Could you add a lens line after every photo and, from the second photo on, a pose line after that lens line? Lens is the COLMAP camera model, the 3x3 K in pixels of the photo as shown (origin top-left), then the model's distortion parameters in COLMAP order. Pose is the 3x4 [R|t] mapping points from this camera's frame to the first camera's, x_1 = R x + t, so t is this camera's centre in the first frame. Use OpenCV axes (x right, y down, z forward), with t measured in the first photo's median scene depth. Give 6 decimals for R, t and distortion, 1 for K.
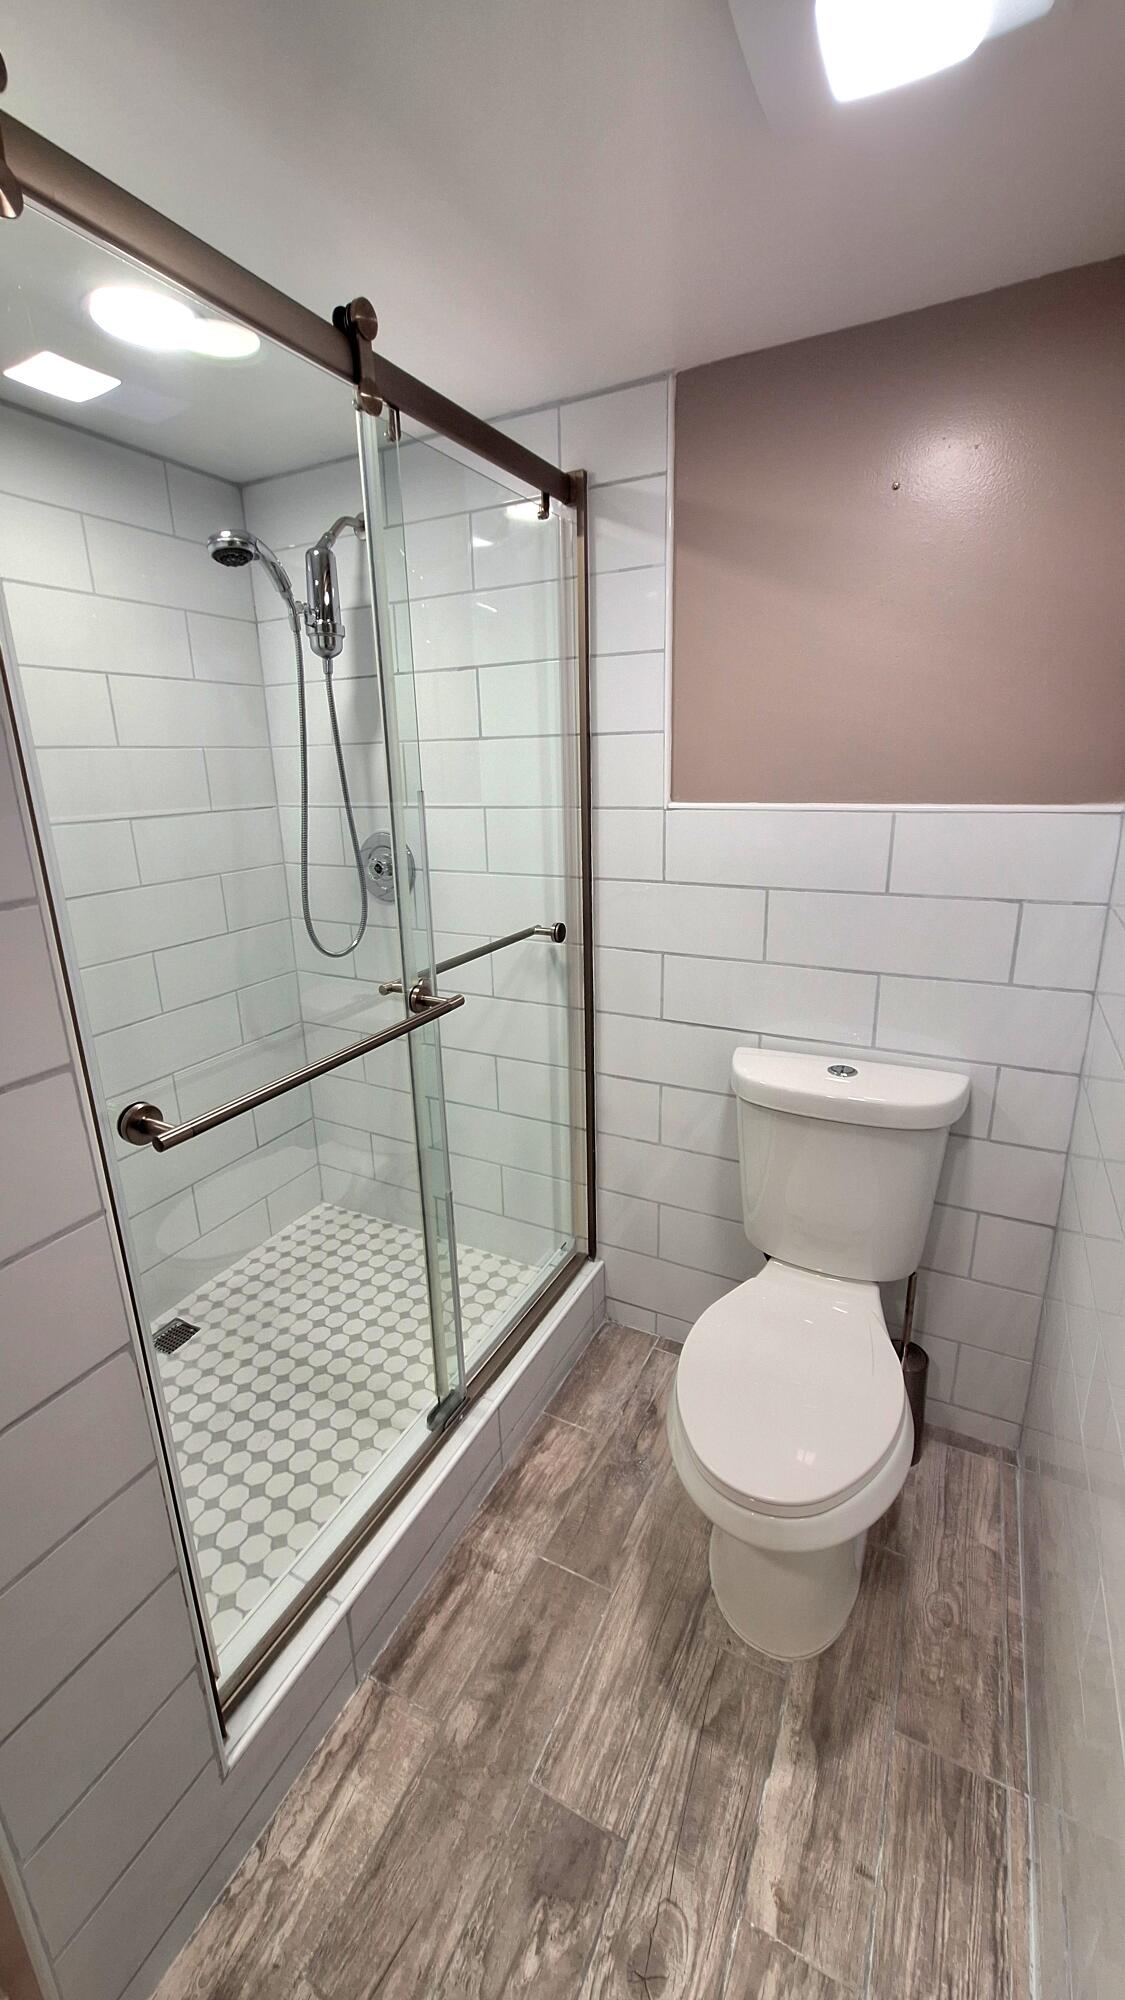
lens RADIAL K [[789.6, 0, 550.5], [0, 789.6, 981.4], [0, 0, 1]] dist [-0.005456, 0.001783]
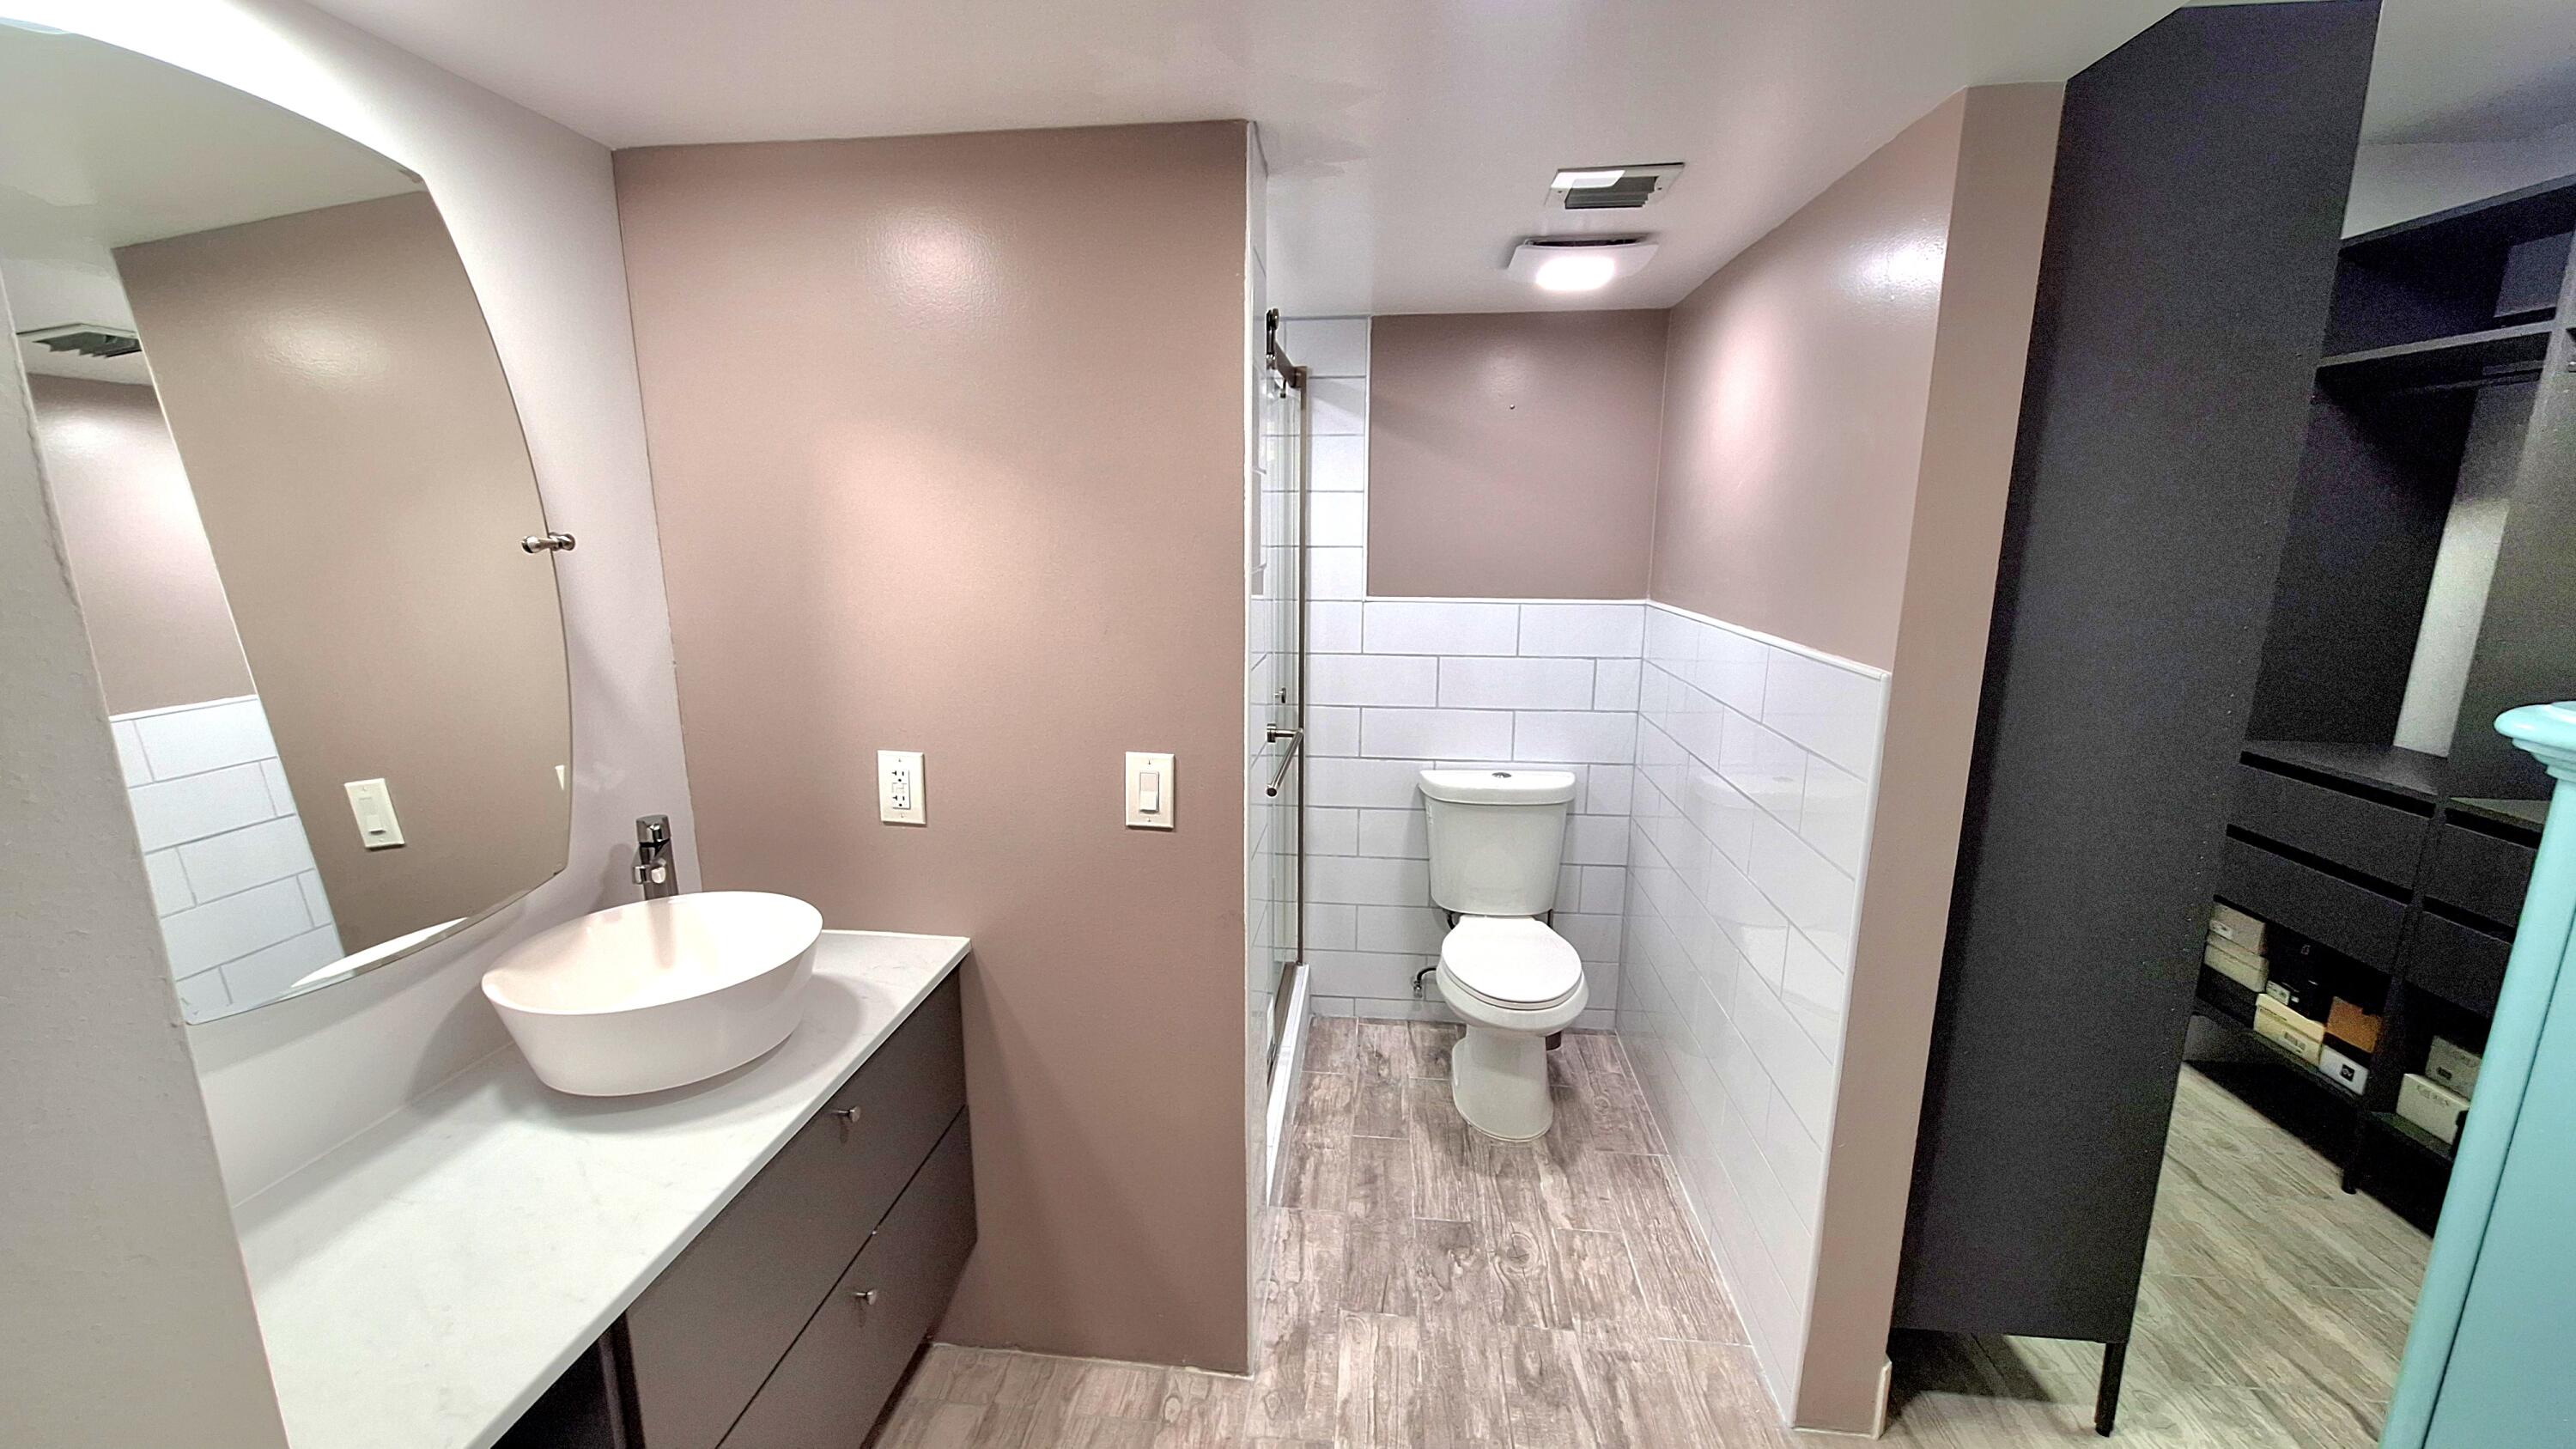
lens RADIAL K [[1017.2, 0, 1261.9], [0, 1017.2, 741.6], [0, 0, 1]] dist [-0.005456, 0.001783]
pose [[0.932105, -0.049052, 0.358852, -0.685006], [0.075335, 0.995374, -0.059623, 0.121801], [-0.354268, 0.082609, 0.931488, -0.591513]]
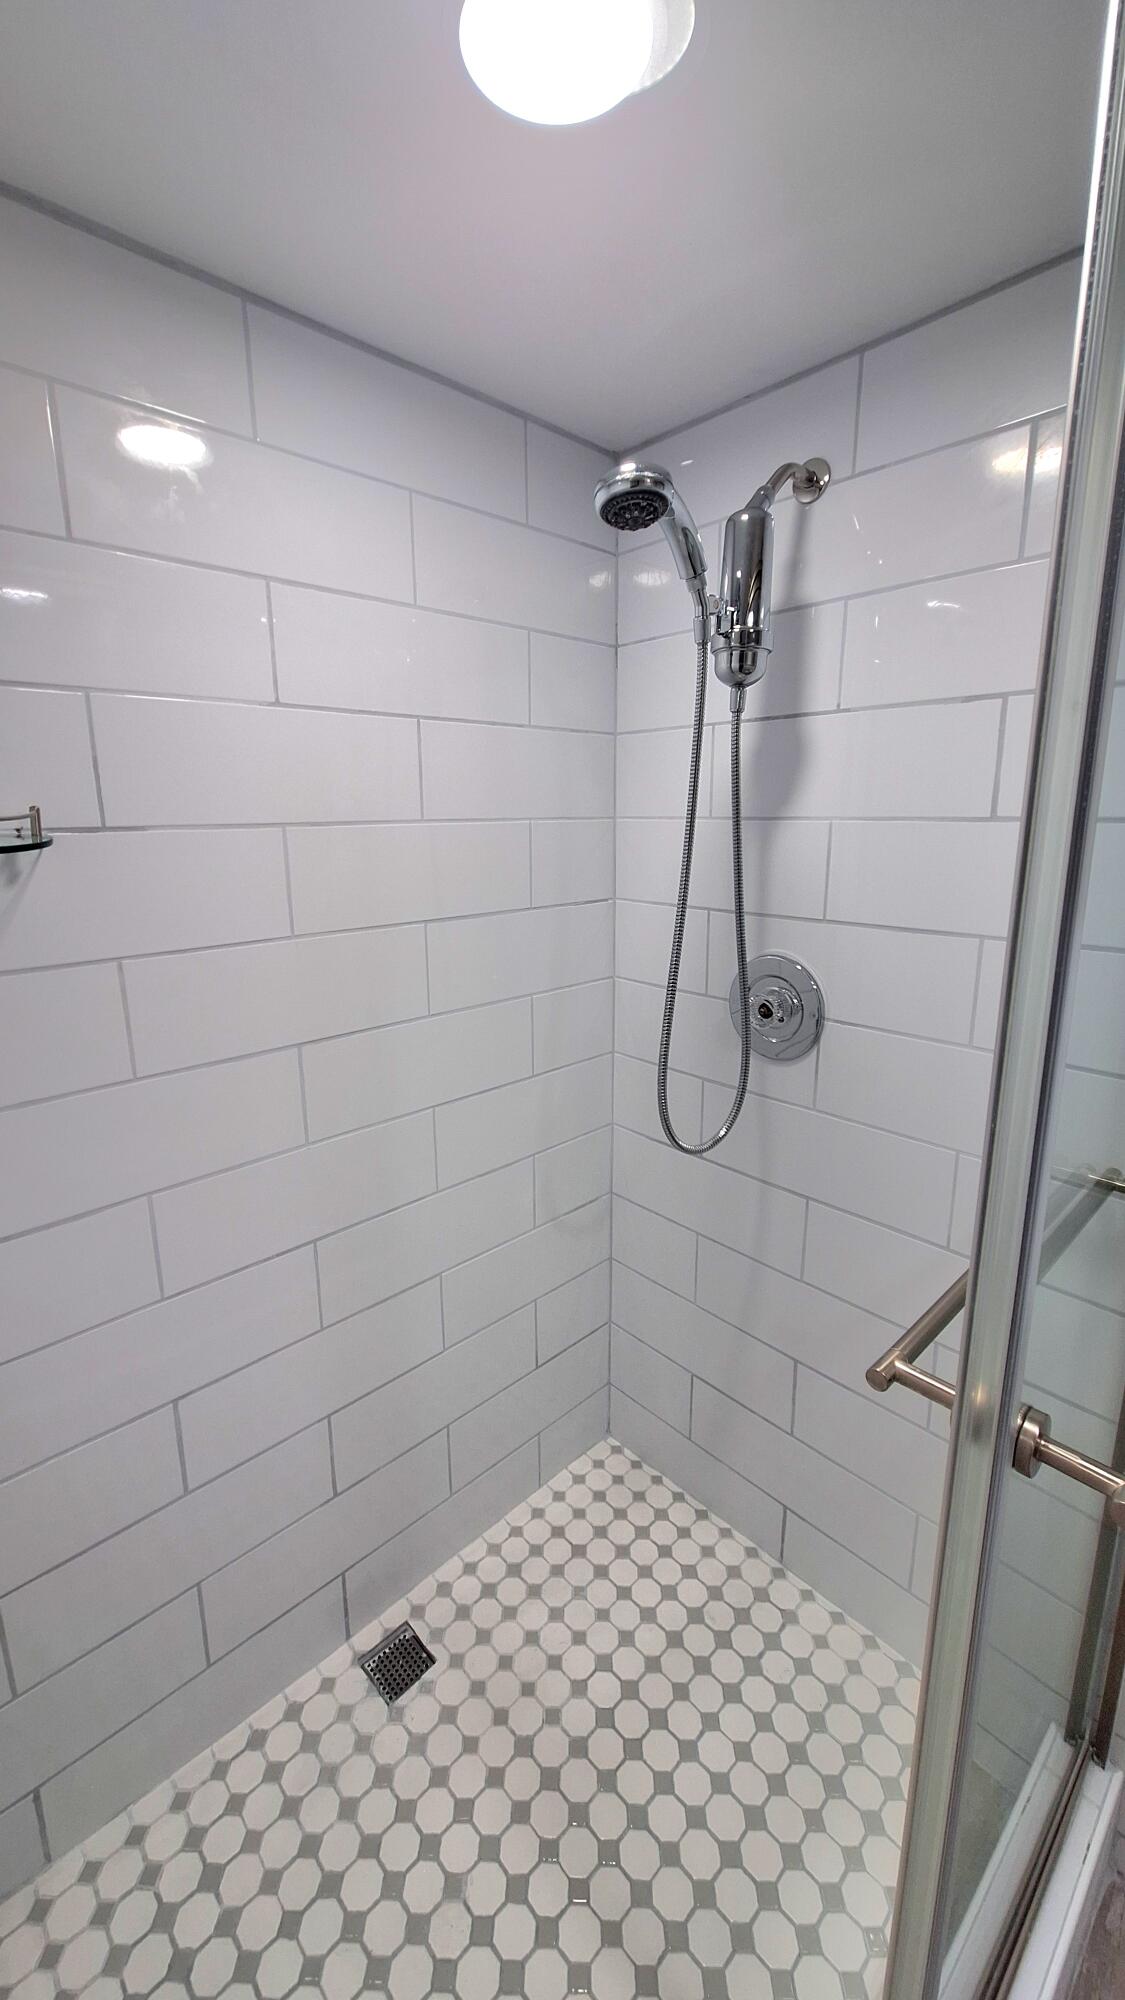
lens RADIAL K [[789.6, 0, 553.3], [0, 789.6, 986.1], [0, 0, 1]] dist [-0.005456, 0.001783]
pose [[0.945114, 0.089093, -0.314358, -0.218290], [-0.105190, 0.993850, -0.034586, -0.148420], [0.309344, 0.065755, 0.948674, 0.406347]]
